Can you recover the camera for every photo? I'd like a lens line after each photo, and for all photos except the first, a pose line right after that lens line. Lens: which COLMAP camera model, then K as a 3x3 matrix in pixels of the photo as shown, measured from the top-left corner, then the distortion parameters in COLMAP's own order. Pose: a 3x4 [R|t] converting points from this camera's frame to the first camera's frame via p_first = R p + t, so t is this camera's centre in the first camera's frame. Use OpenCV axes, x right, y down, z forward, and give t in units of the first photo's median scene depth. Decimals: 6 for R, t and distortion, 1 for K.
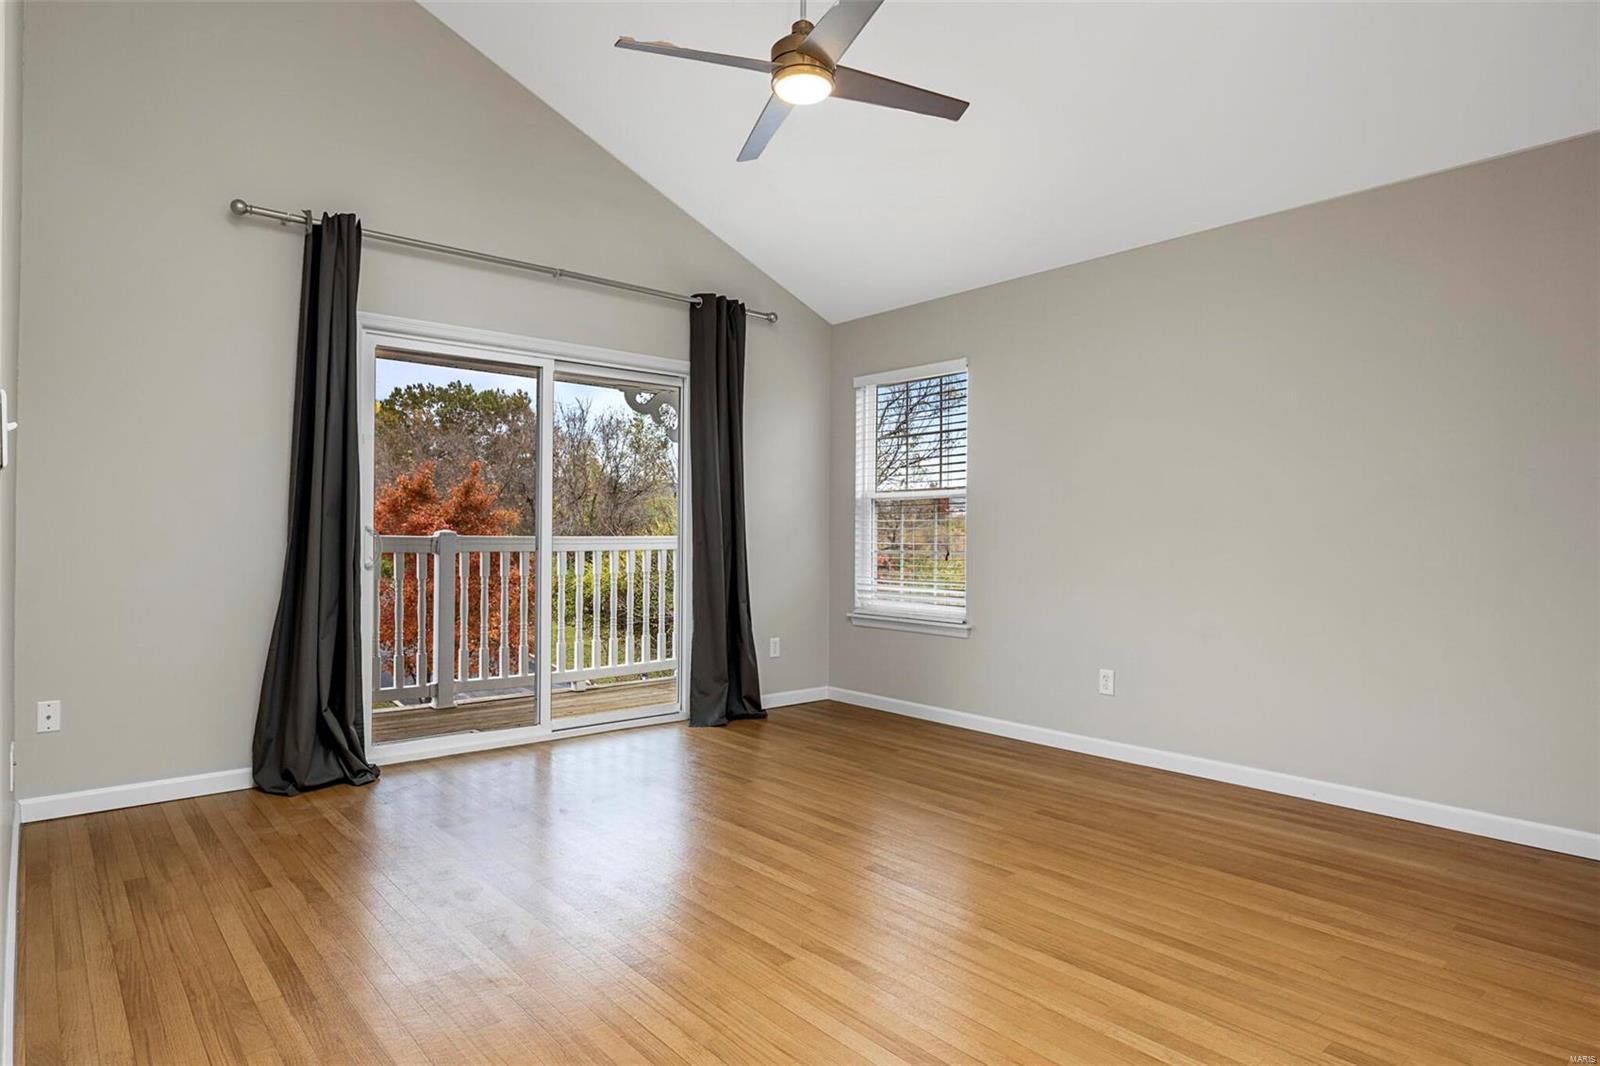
lens RADIAL K [[892.0, 0, 812.2], [0, 892.0, 532.7], [0, 0, 1]] dist [-0.002733, 0.000070]
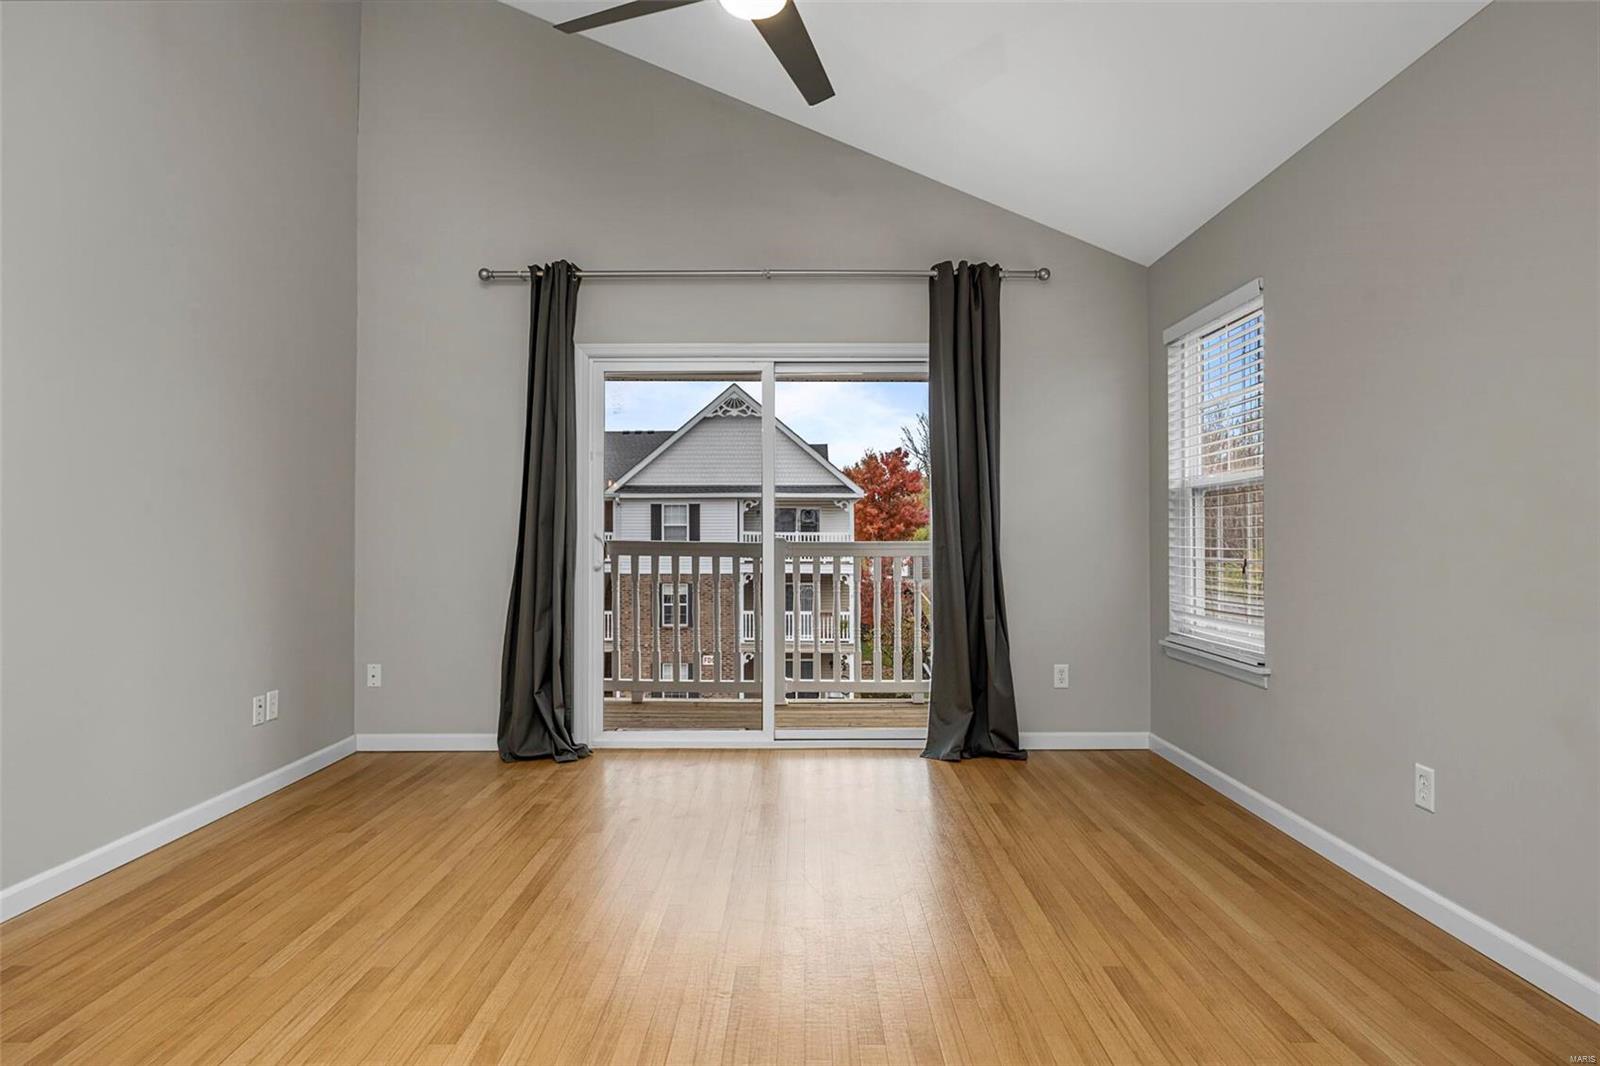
lens RADIAL K [[892.0, 0, 812.2], [0, 892.0, 532.7], [0, 0, 1]] dist [-0.002733, 0.000070]
pose [[0.761027, -0.010907, -0.648628, 0.352209], [0.008222, 0.999941, -0.007167, 0.001570], [0.648668, 0.000121, 0.761071, 0.256829]]
